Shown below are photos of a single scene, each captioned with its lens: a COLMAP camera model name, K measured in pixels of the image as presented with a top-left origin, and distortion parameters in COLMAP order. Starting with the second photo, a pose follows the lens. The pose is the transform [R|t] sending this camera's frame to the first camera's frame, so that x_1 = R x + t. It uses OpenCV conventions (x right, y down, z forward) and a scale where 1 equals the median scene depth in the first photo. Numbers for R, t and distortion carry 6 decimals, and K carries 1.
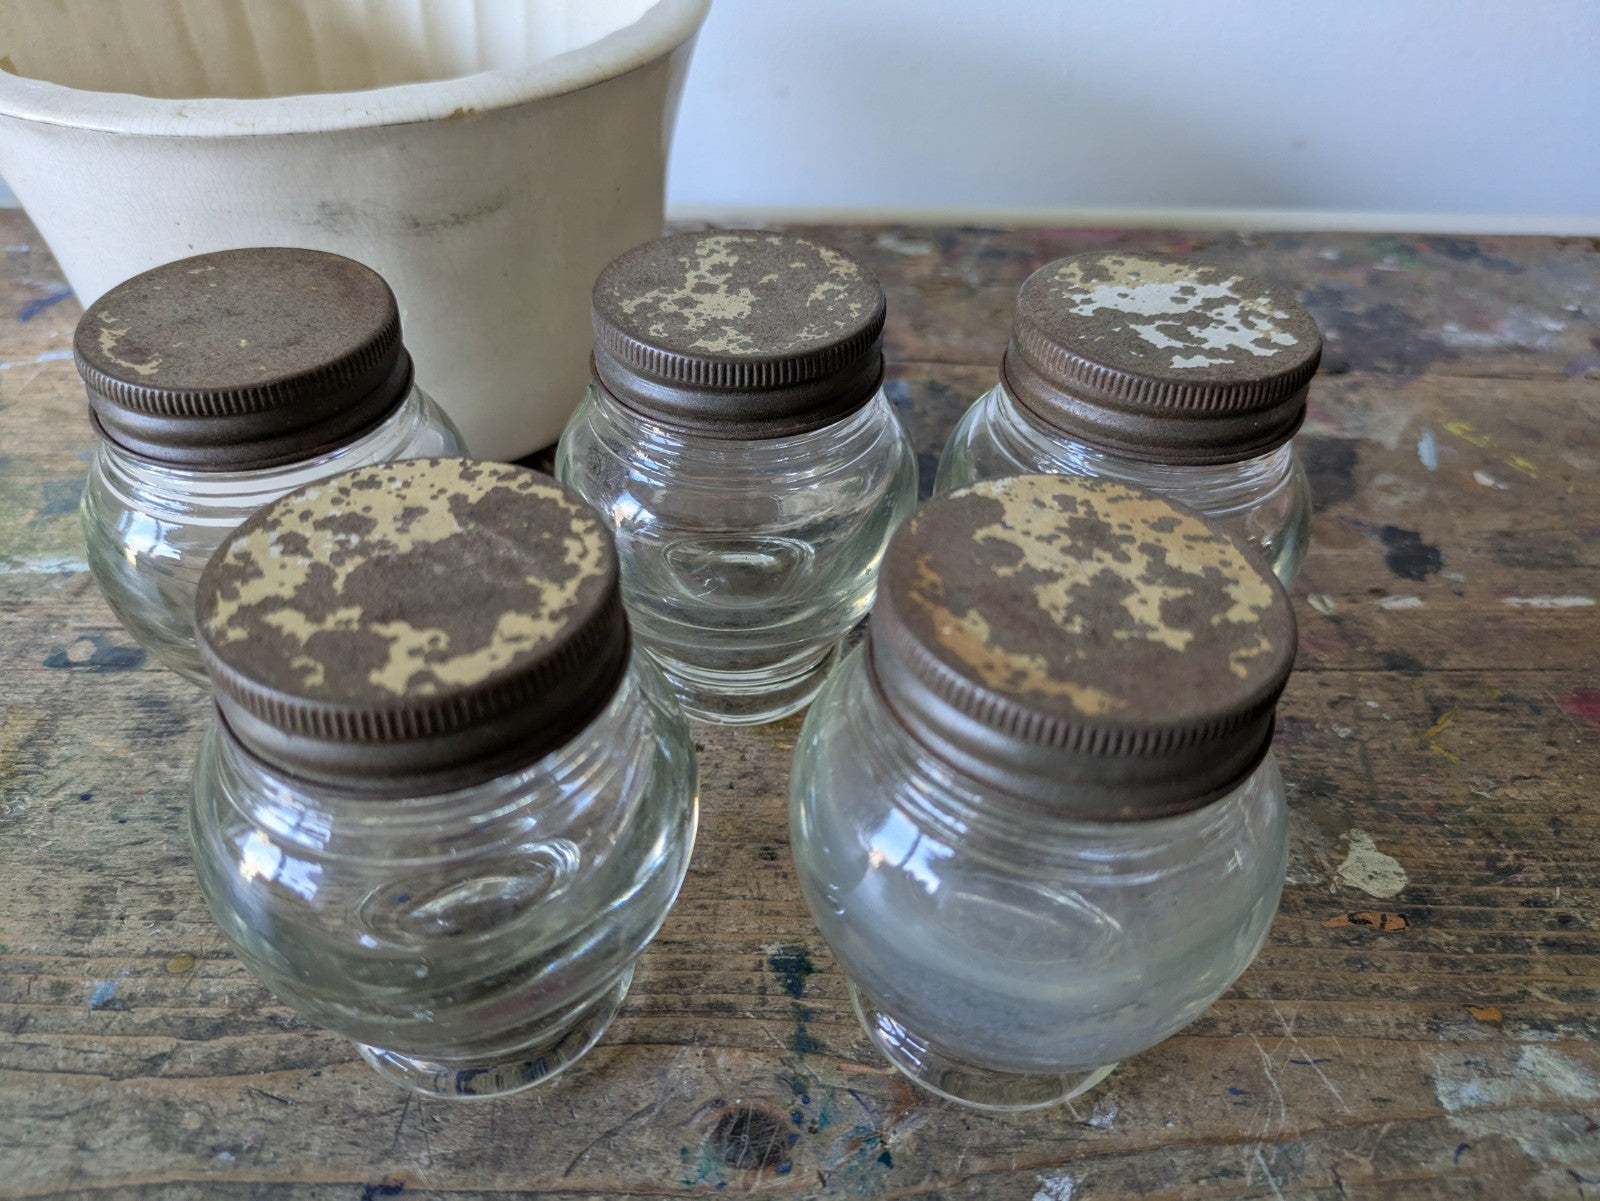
lens RADIAL K [[1265.3, 0, 781.5], [0, 1265.3, 602.8], [0, 0, 1]] dist [-0.021721, 0.007826]
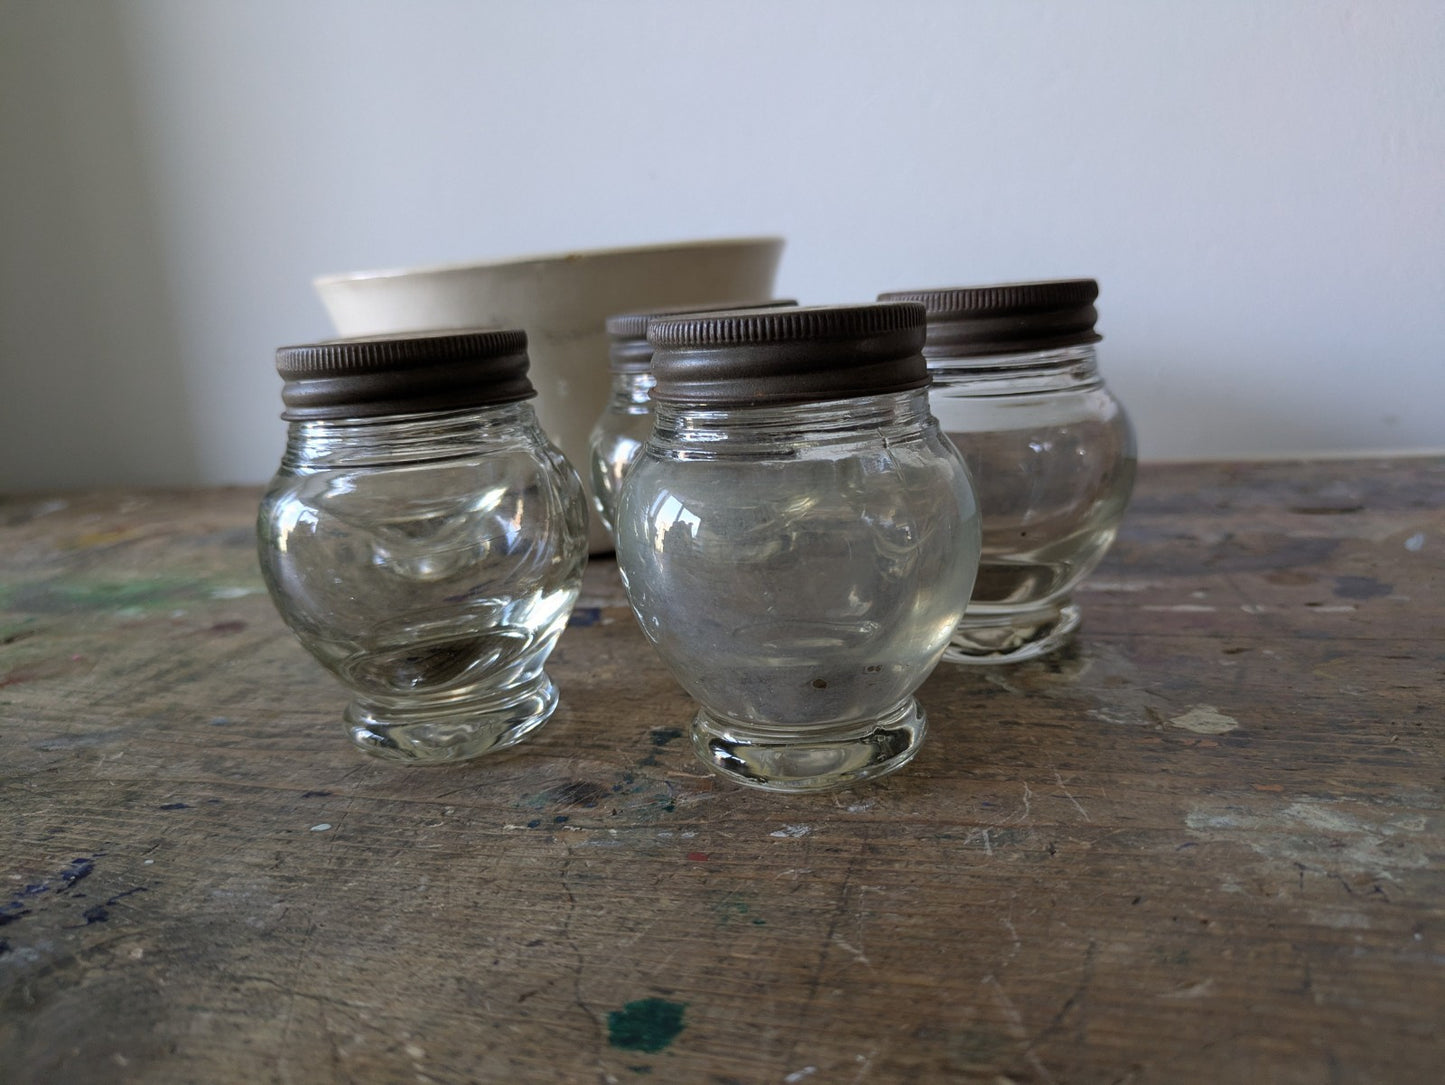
lens RADIAL K [[1152.0, 0, 725.7], [0, 1152.0, 582.0], [0, 0, 1]] dist [0.009925, -0.067486]
pose [[0.940112, -0.016549, -0.340465, 0.471287], [-0.128614, 0.907772, -0.399260, 0.618162], [0.315672, 0.419138, 0.851278, -0.026092]]
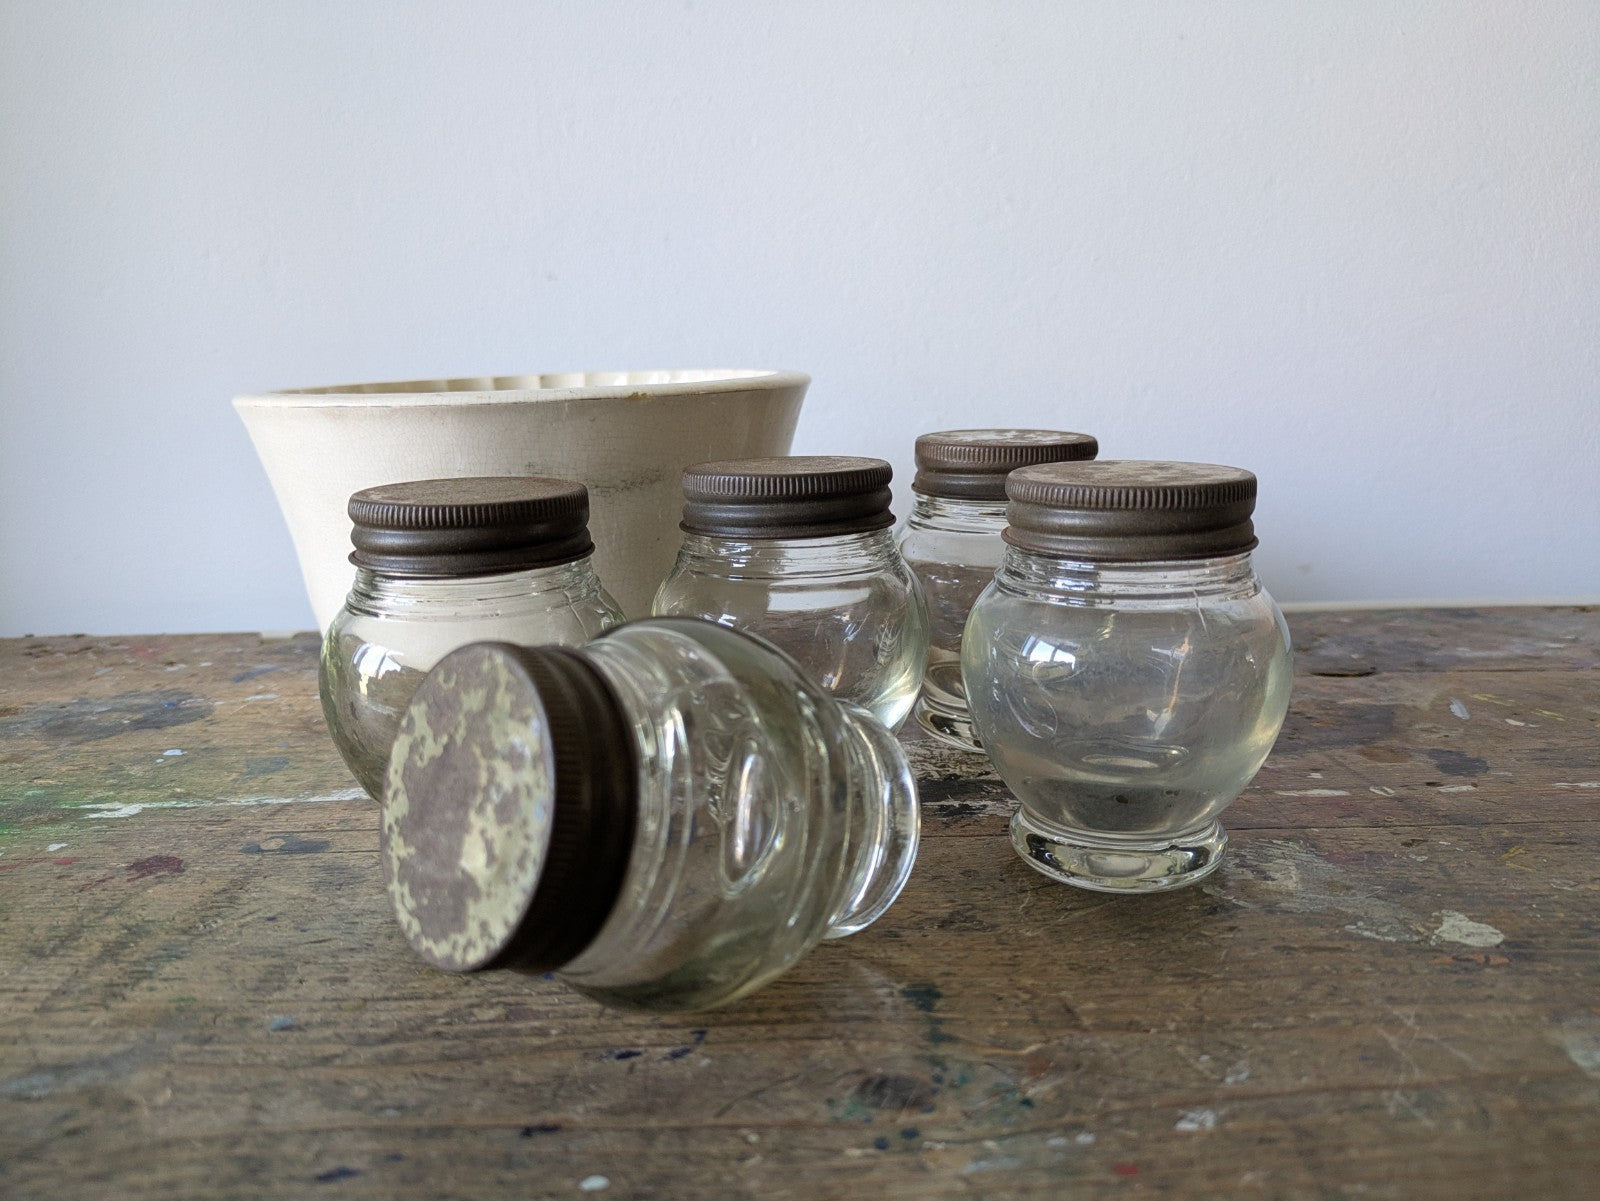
lens RADIAL K [[1264.4, 0, 800.7], [0, 1264.4, 595.7], [0, 0, 1]] dist [-0.003571, -0.001822]
pose [[0.998292, -0.046260, -0.035684, -0.040788], [0.023042, 0.873022, -0.487137, 0.523847], [0.053688, 0.485483, 0.872596, -0.095470]]
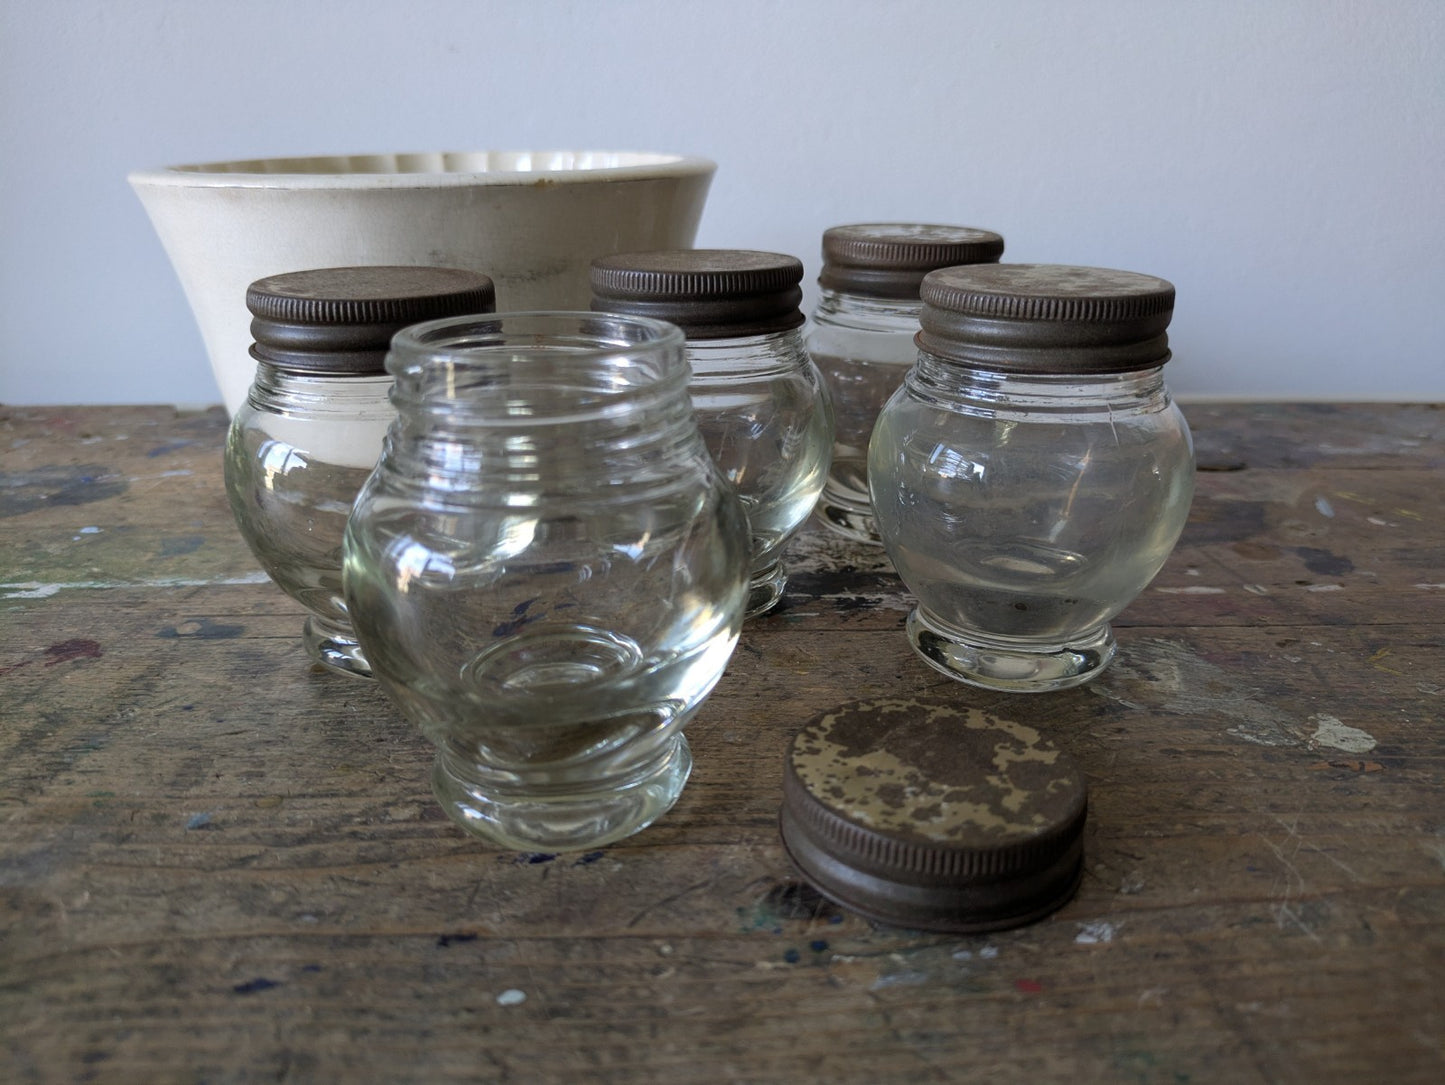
lens RADIAL K [[1141.5, 0, 722.5], [0, 1141.5, 542.5], [0, 0, 1]] dist [-0.002618, -0.014595]
pose [[0.999631, -0.025448, -0.009511, -0.068062], [0.020655, 0.939317, -0.342428, 0.429002], [0.017648, 0.342105, 0.939496, -0.006621]]
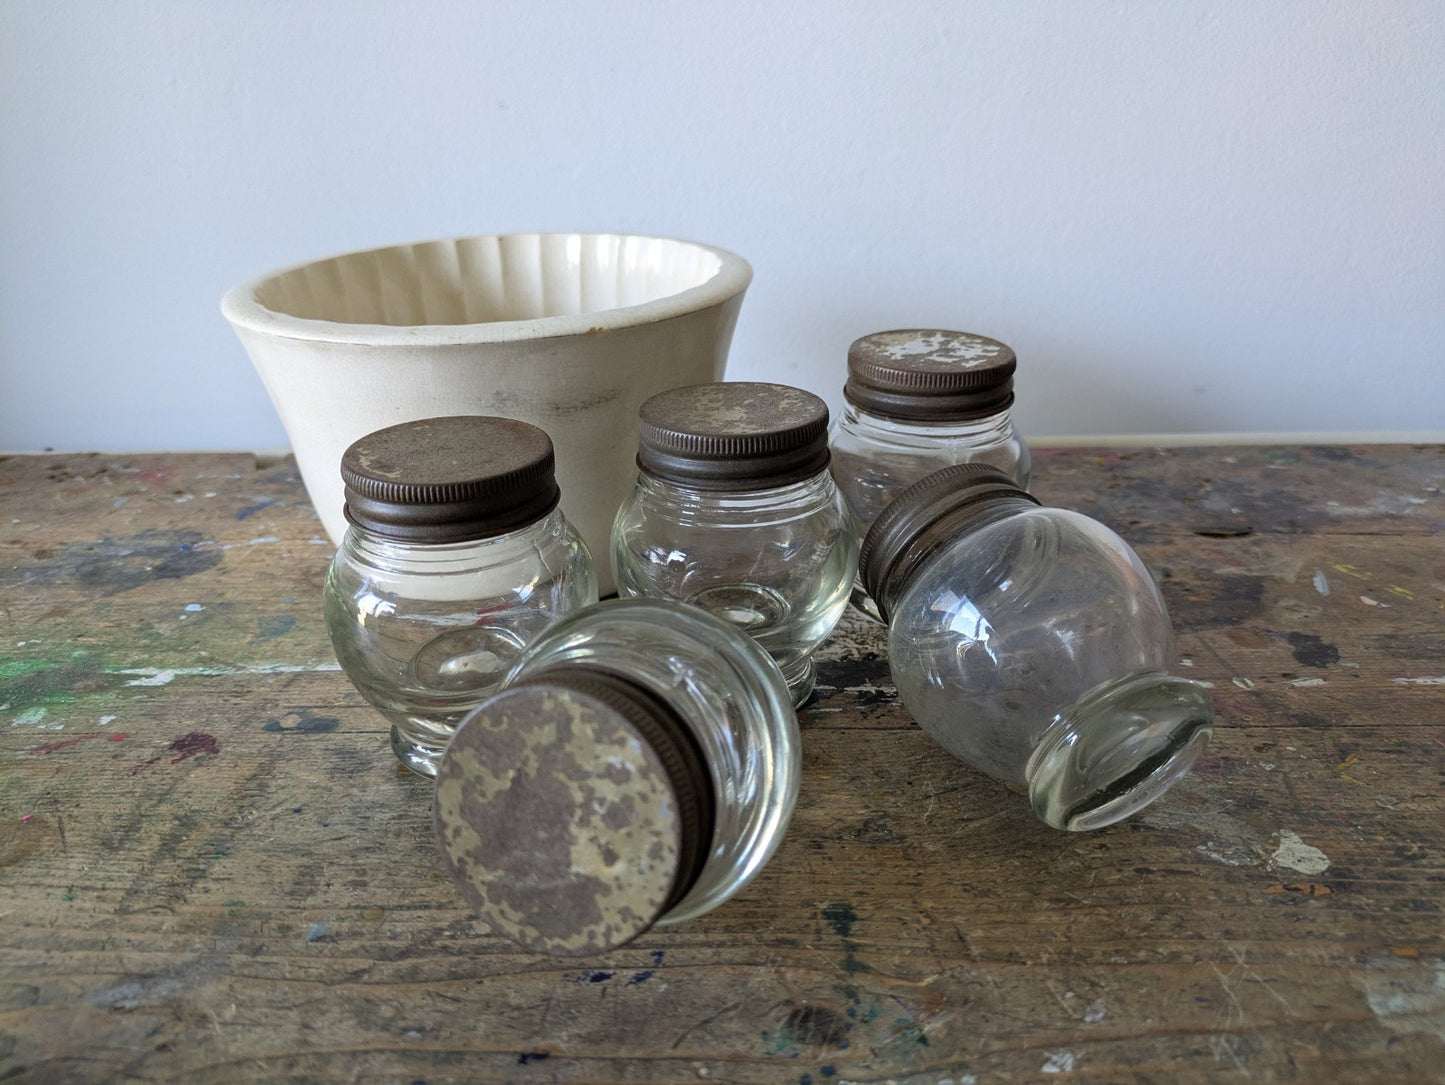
lens RADIAL K [[1145.7, 0, 714.0], [0, 1145.7, 531.1], [0, 0, 1]] dist [-0.005248, -0.001037]
pose [[0.998132, -0.023237, -0.056509, -0.045888], [0.005821, 0.956814, -0.290642, 0.257640], [0.060822, 0.289770, 0.955162, -0.240950]]
